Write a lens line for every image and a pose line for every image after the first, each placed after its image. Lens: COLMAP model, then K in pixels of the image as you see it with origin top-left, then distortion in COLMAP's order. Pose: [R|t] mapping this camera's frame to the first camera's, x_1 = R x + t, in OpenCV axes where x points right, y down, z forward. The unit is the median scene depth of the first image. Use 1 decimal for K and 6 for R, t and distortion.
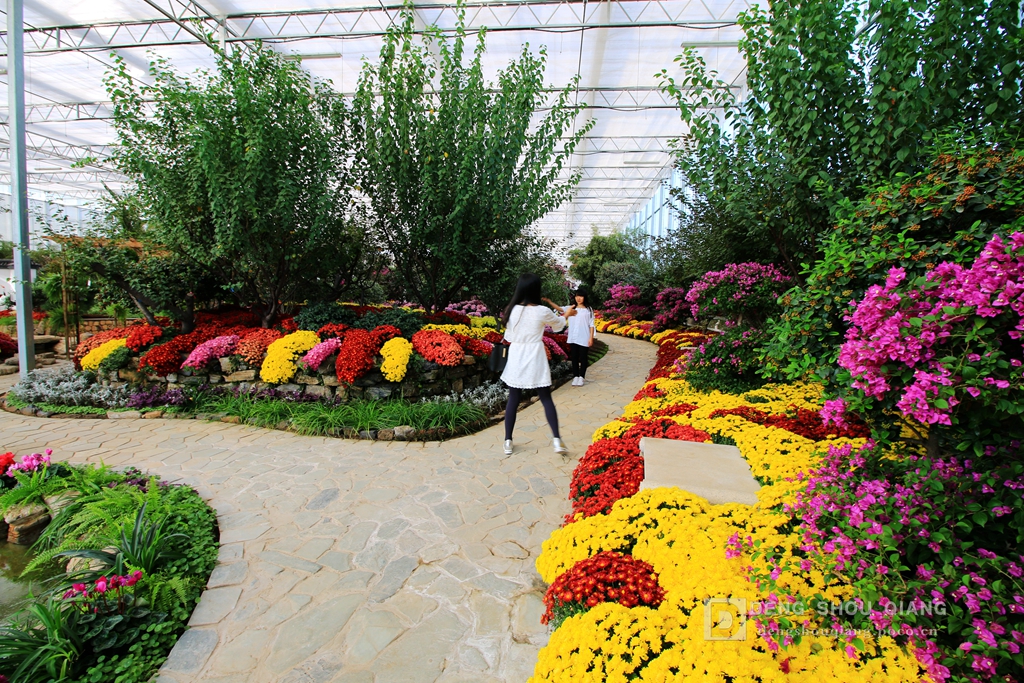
lens RADIAL K [[468.1, 0, 512.0], [0, 468.1, 330.2], [0, 0, 1]] dist [0.000544, -0.014135]
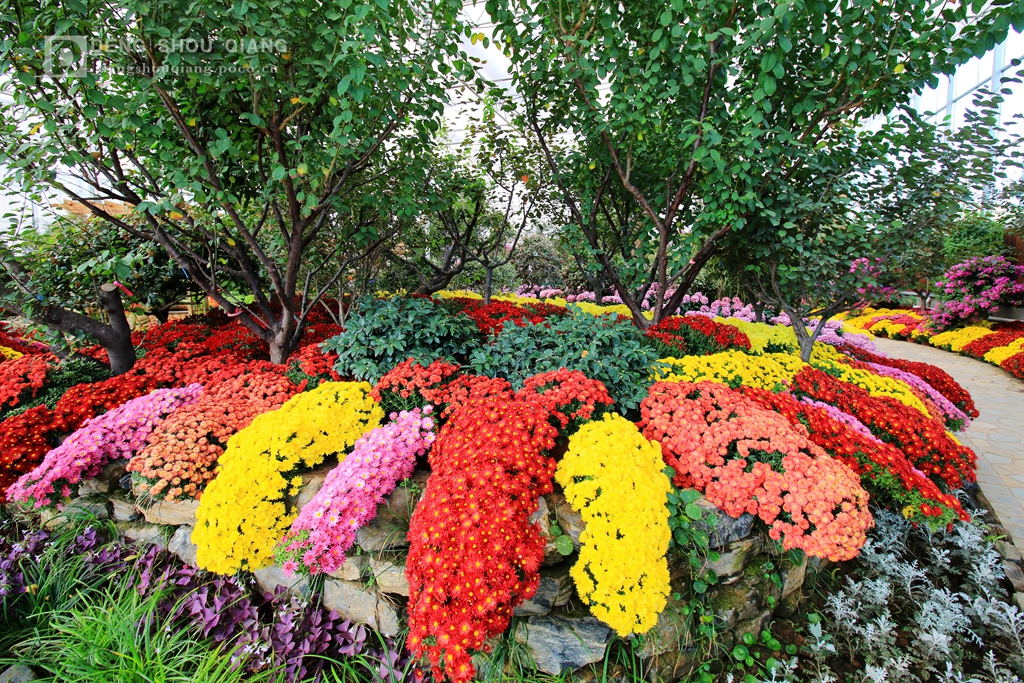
lens RADIAL K [[468.1, 0, 512.0], [0, 468.1, 330.2], [0, 0, 1]] dist [0.000544, -0.014135]
pose [[0.970145, 0.007451, -0.242412, -0.229370], [0.002498, 0.999168, 0.040706, -0.054304], [0.242513, -0.040096, 0.969319, 0.685837]]
